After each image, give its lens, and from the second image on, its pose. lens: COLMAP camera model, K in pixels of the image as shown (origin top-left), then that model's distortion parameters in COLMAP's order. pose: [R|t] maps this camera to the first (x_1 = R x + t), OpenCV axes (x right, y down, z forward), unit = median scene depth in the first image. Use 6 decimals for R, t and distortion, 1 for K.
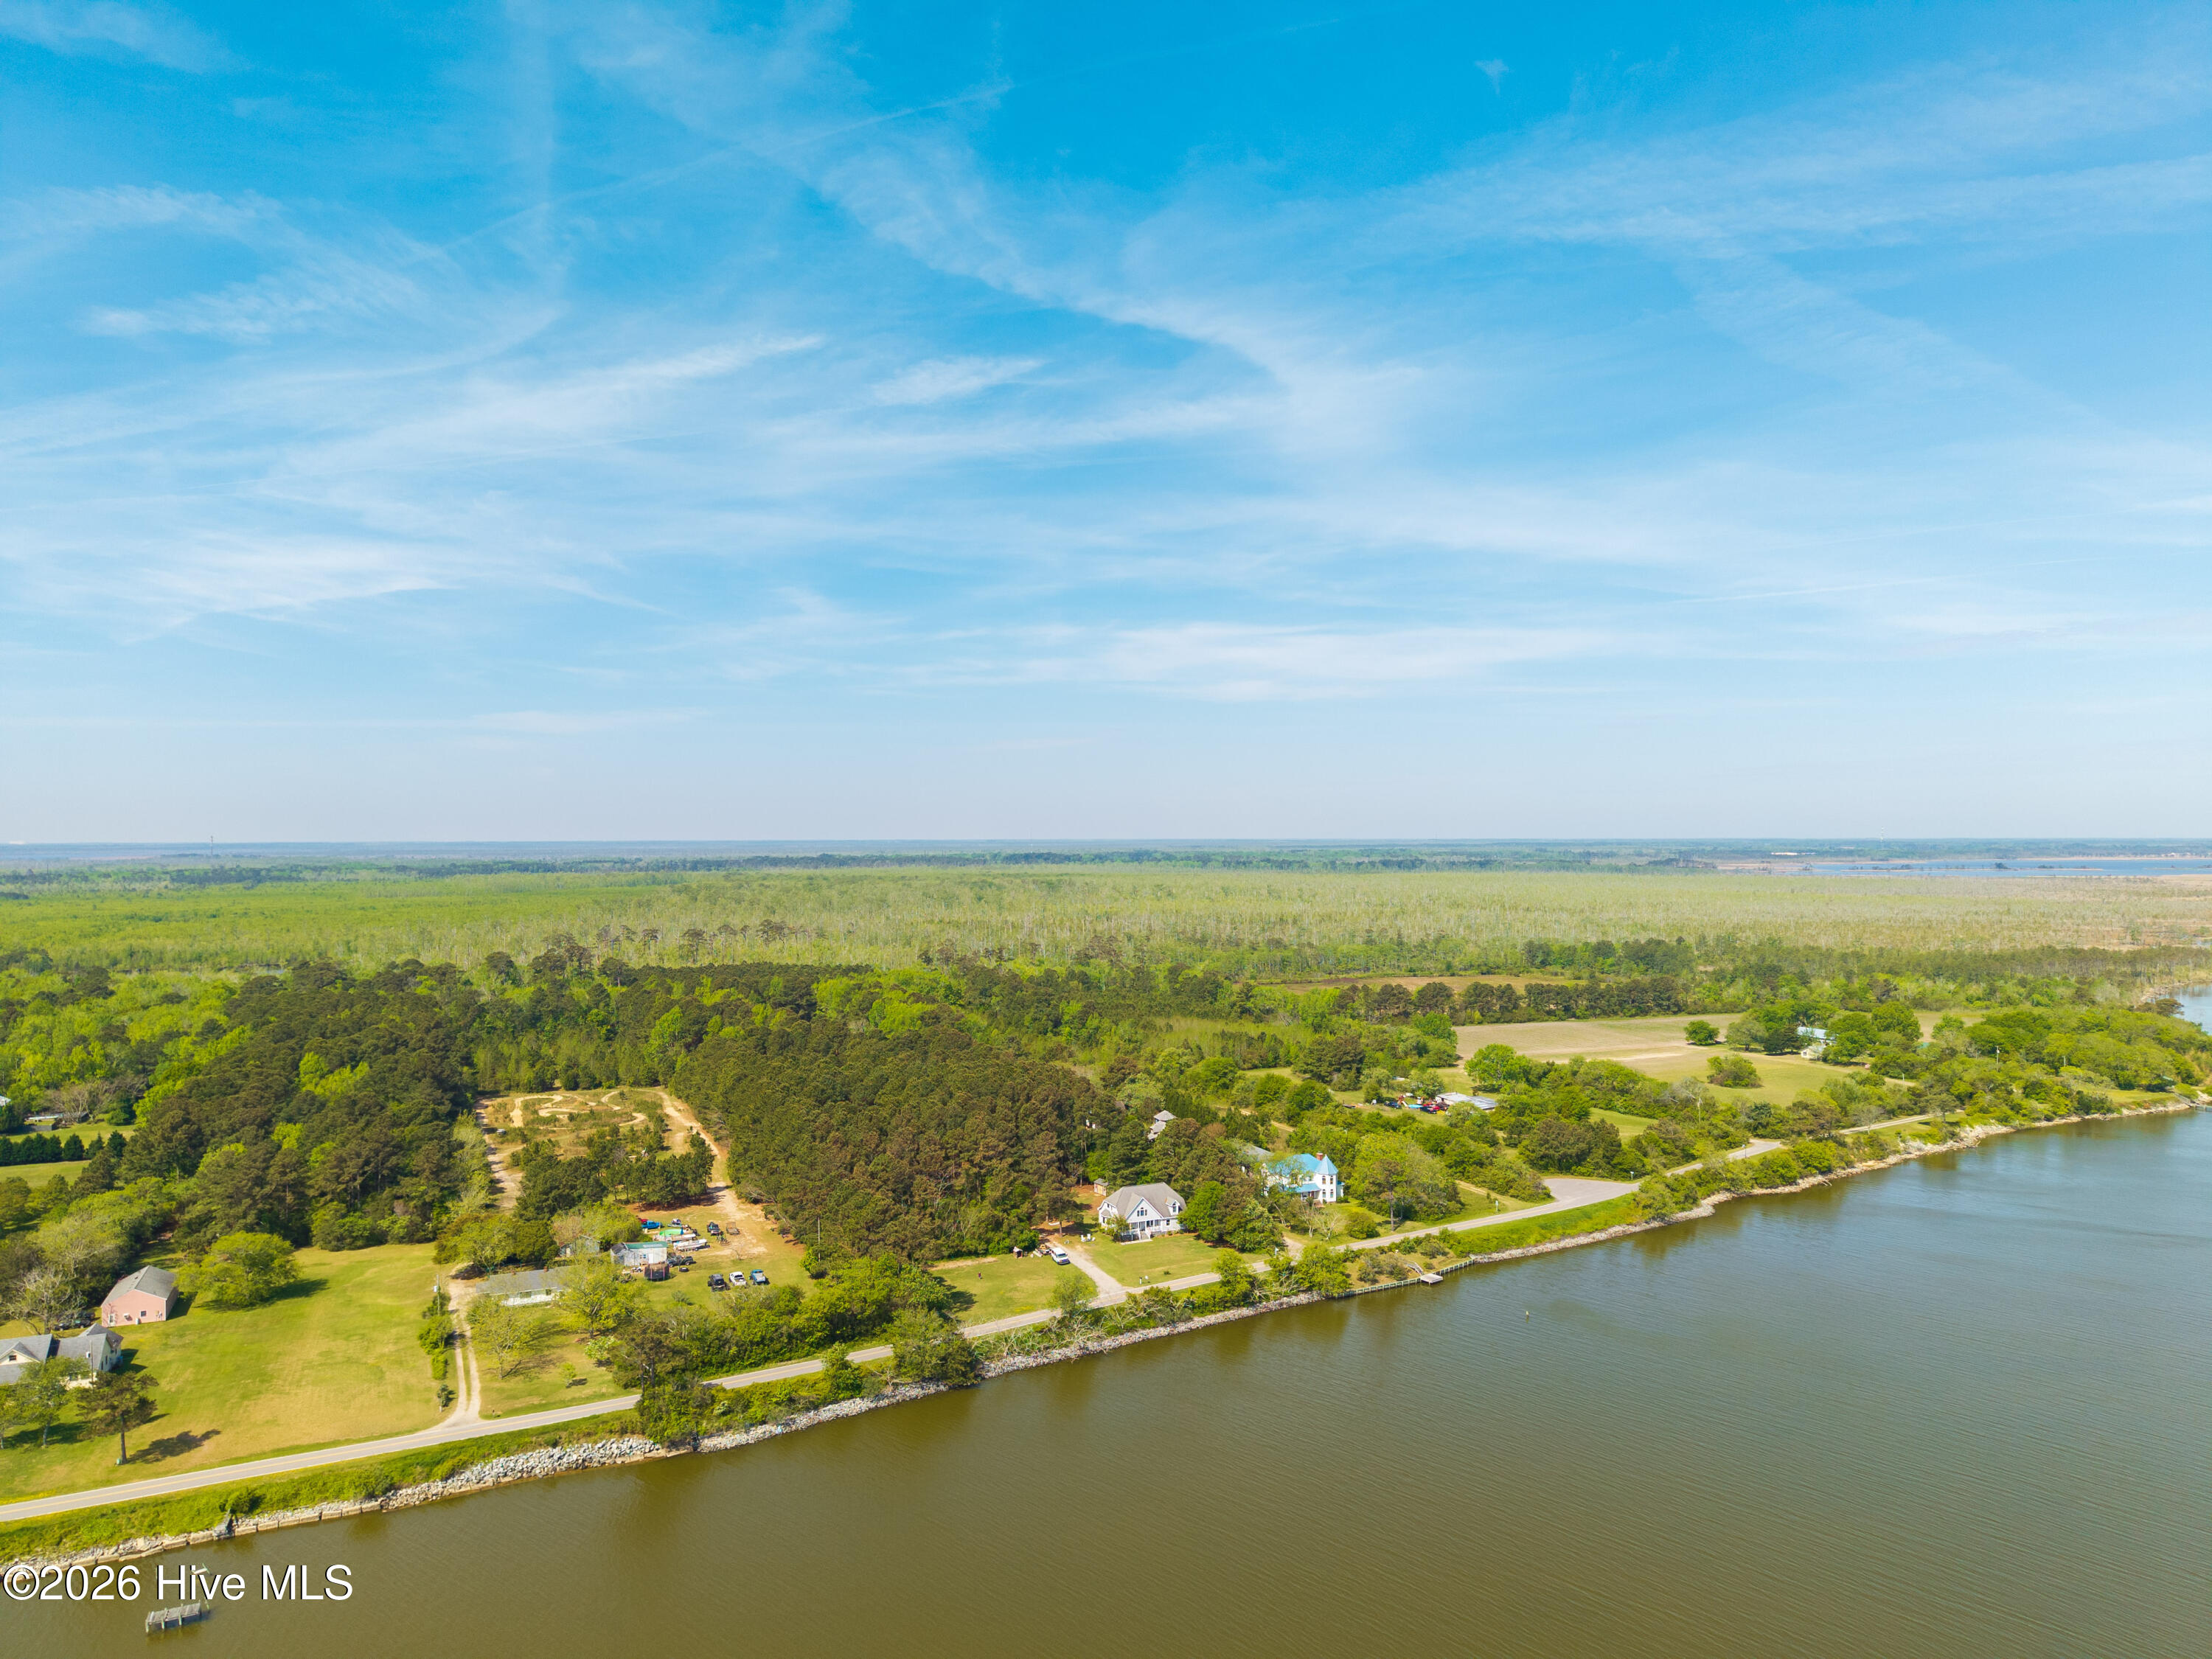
lens RADIAL K [[1495.7, 0, 1110.6], [0, 1495.7, 838.4], [0, 0, 1]] dist [0.035262, -0.035081]
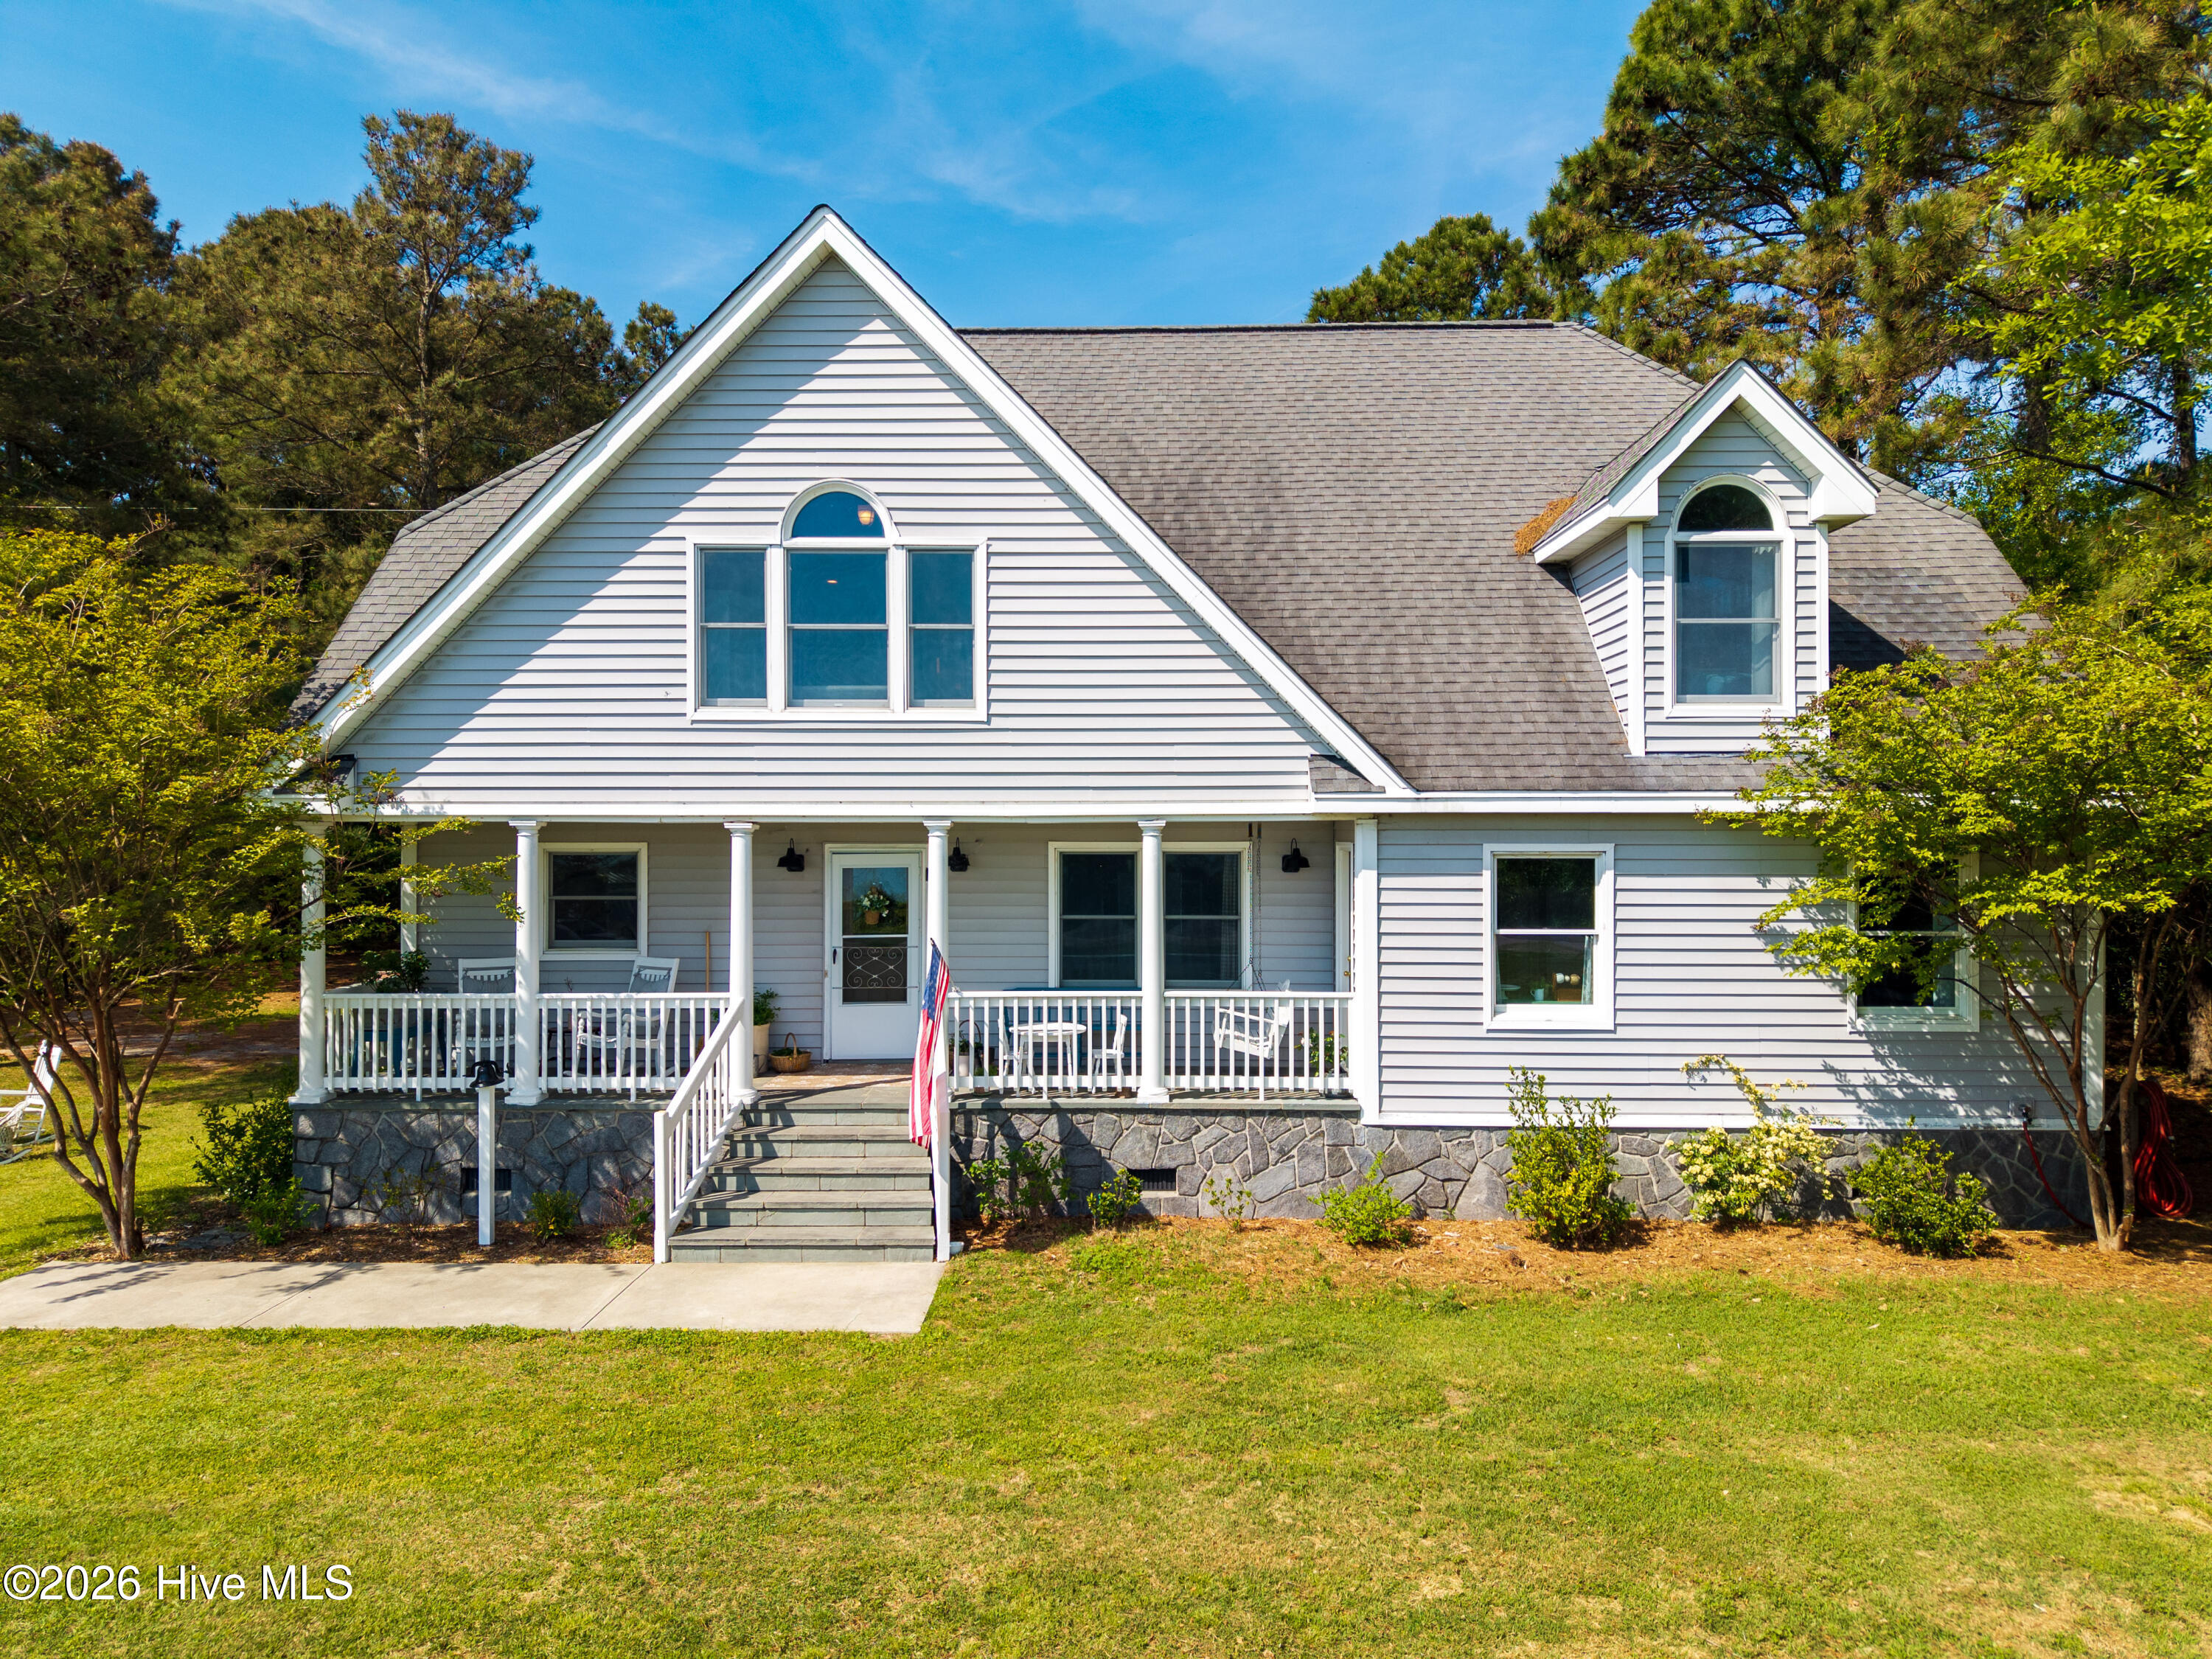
lens RADIAL K [[1495.7, 0, 1105.0], [0, 1495.7, 827.0], [0, 0, 1]] dist [0.035168, -0.036449]
pose [[0.897244, -0.000190, -0.441535, 0.045635], [-0.001069, 0.999996, -0.002602, 0.253762], [0.441534, 0.002807, 0.897240, 0.958481]]
